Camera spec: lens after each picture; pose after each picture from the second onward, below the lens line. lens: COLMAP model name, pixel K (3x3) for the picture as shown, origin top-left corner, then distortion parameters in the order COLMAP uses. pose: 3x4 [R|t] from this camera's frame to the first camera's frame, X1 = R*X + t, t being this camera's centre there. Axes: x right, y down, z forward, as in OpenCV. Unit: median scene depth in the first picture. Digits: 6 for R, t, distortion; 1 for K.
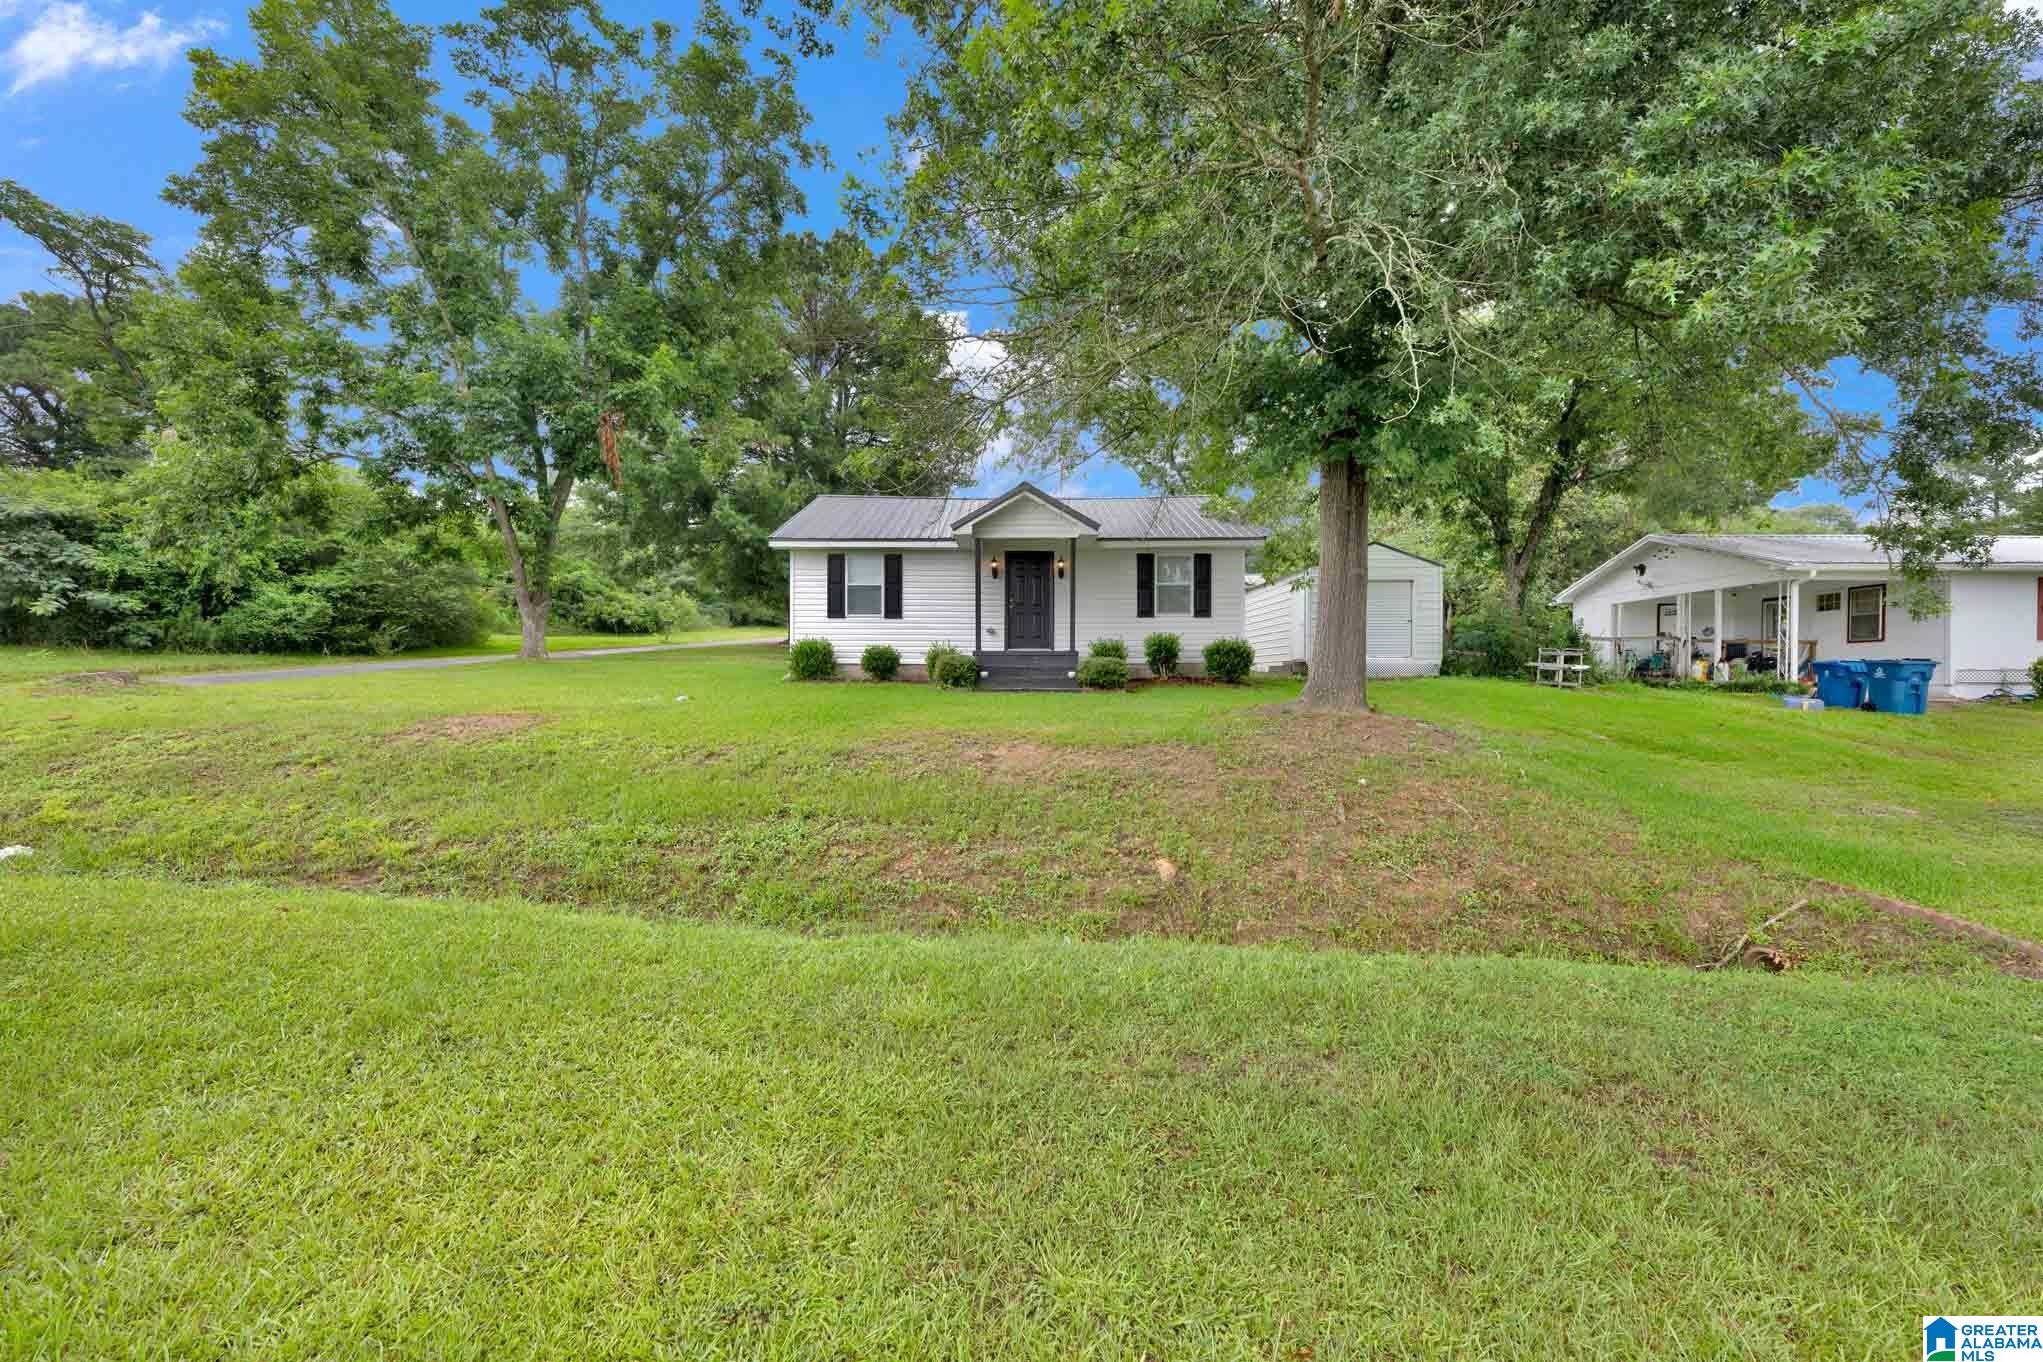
lens RADIAL K [[807.1, 0, 1023.3], [0, 807.1, 693.9], [0, 0, 1]] dist [0.000229, 0.000259]
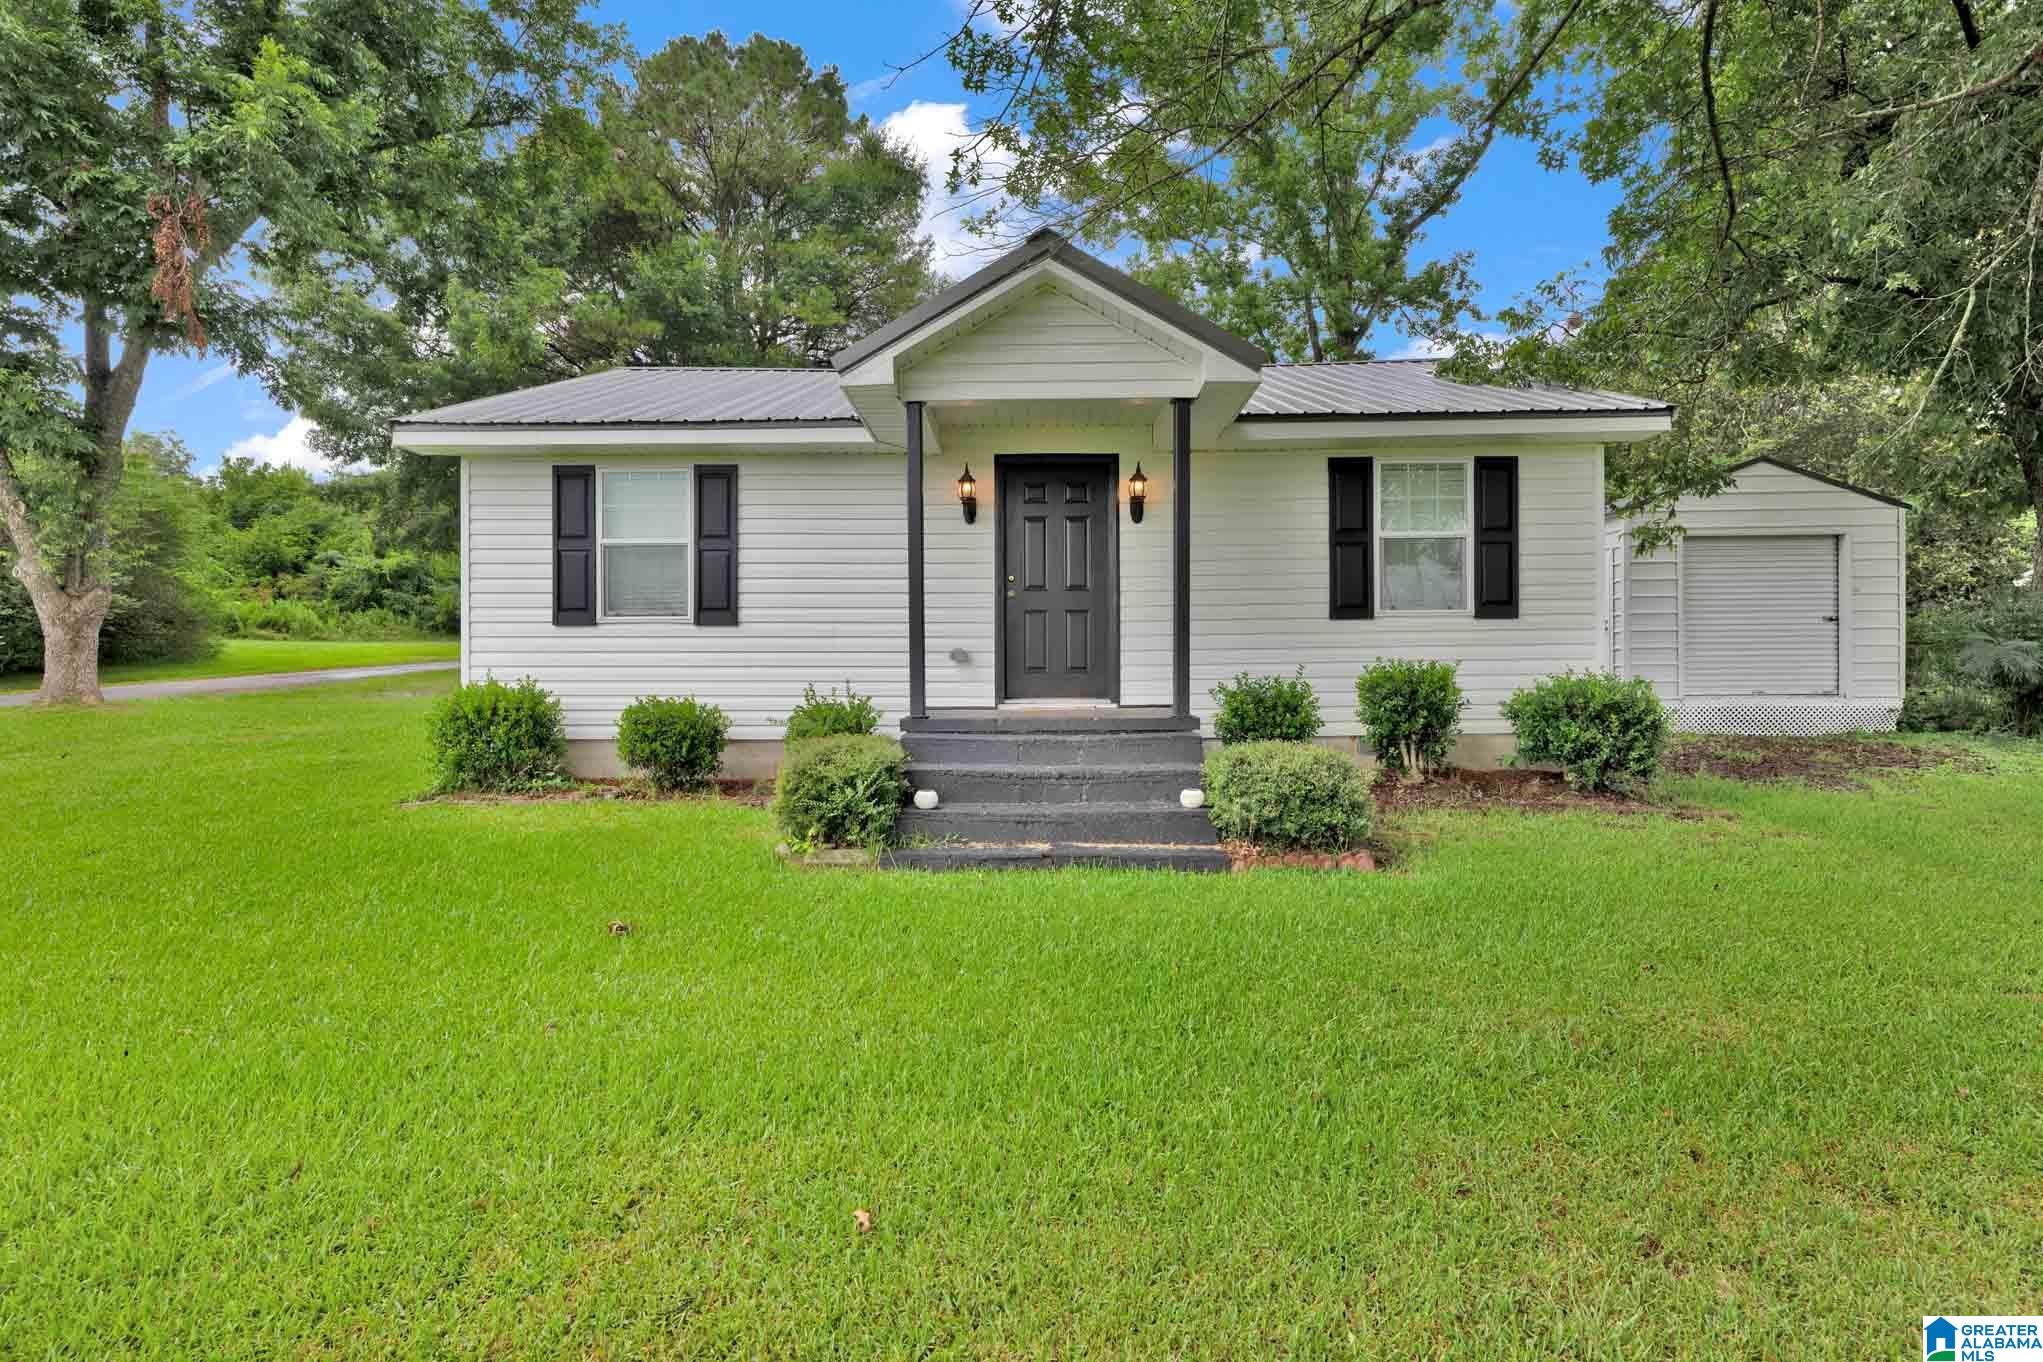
lens RADIAL K [[953.6, 0, 1013.7], [0, 953.6, 675.1], [0, 0, 1]] dist [-0.001568, -0.000029]
pose [[0.999580, -0.005298, -0.028483, -0.000451], [0.004620, 0.999706, -0.023815, -0.057738], [0.028601, 0.023674, 0.999311, 0.539017]]
